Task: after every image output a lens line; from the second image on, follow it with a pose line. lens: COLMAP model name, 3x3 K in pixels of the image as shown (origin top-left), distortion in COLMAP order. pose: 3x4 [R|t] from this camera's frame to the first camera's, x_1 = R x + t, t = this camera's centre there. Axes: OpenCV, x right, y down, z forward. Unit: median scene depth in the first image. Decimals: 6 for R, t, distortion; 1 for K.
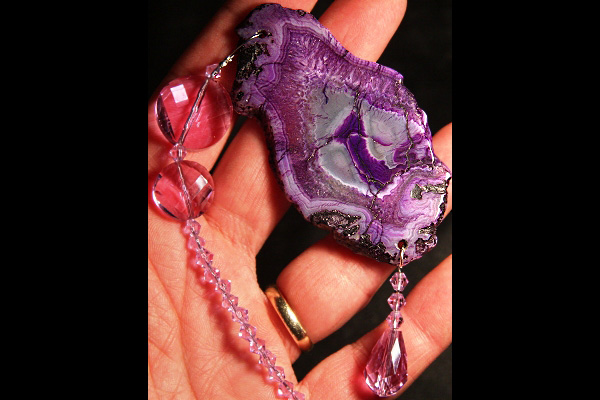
lens RADIAL K [[1575.5, 0, 299.9], [0, 1575.5, 200.1], [0, 0, 1]] dist [-0.188893, 0.000000]
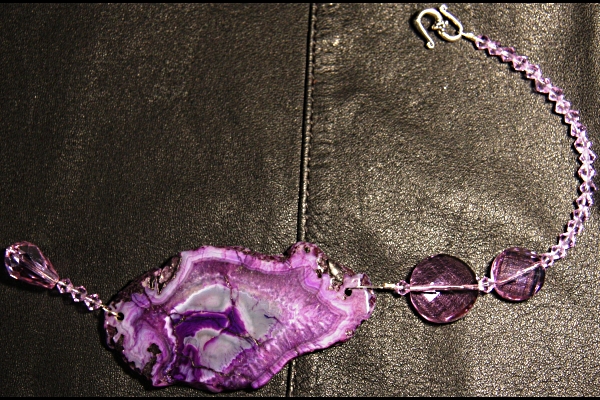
lens RADIAL K [[1235.1, 0, 299.9], [0, 1235.1, 200.4], [0, 0, 1]] dist [-0.158186, 0.000000]
pose [[-0.465945, 0.880751, -0.084689, 0.007744], [-0.880693, -0.470873, -0.051567, -0.000965], [-0.085295, 0.050558, 0.995072, 0.131136]]
